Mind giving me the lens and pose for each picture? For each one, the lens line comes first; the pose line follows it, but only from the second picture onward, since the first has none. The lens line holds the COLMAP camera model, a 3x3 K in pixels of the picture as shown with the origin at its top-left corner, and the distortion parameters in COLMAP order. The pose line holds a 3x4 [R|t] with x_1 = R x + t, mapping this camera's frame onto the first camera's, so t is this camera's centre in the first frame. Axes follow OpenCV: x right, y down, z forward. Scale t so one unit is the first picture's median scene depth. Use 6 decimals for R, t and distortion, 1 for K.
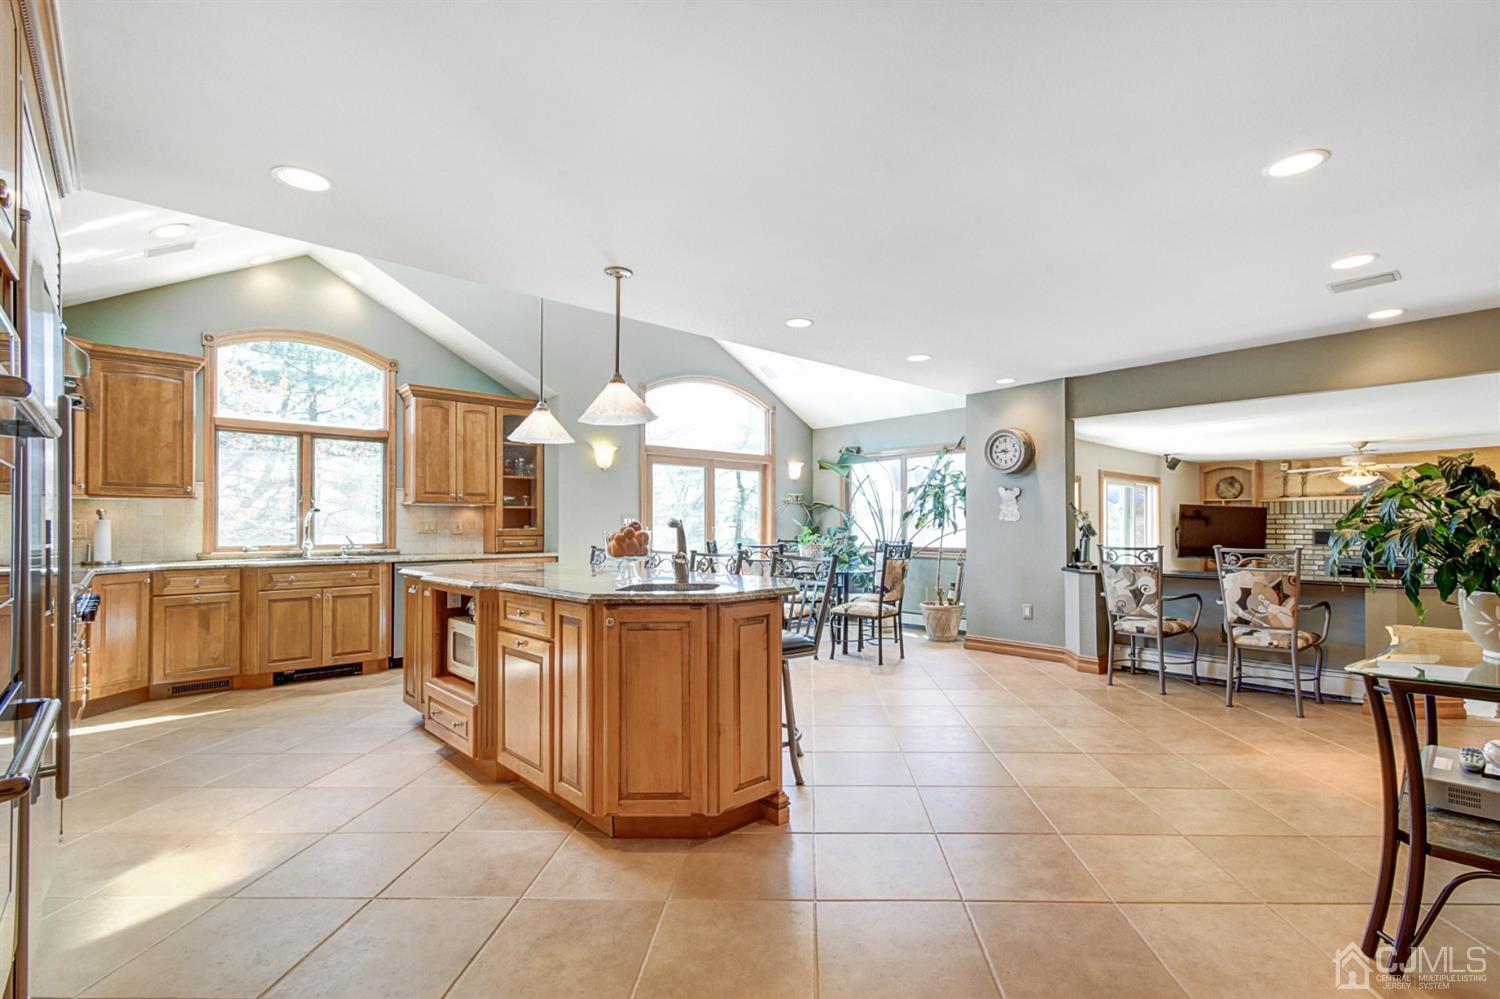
lens RADIAL K [[679.8, 0, 756.4], [0, 679.8, 515.9], [0, 0, 1]] dist [0.021248, -0.004094]
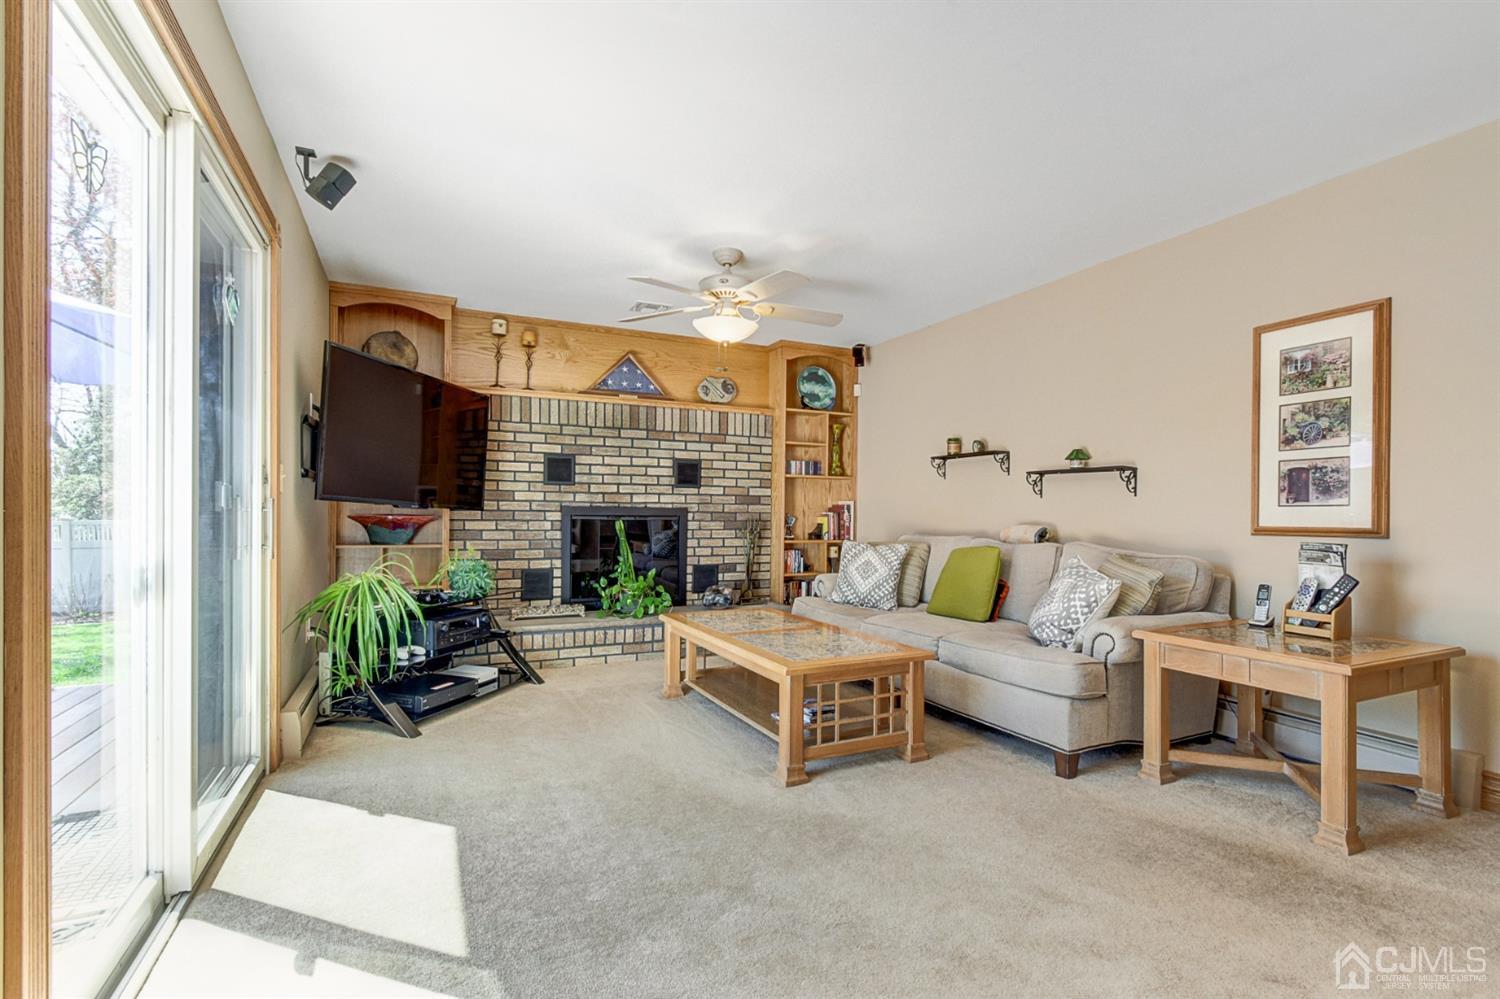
lens RADIAL K [[679.8, 0, 749.3], [0, 679.8, 506.8], [0, 0, 1]] dist [0.021248, -0.004094]
pose [[0.289382, 0.005729, 0.957197, 0.358951], [-0.017616, 0.999845, -0.000658, 0.058159], [-0.957052, -0.016671, 0.289438, 0.703259]]
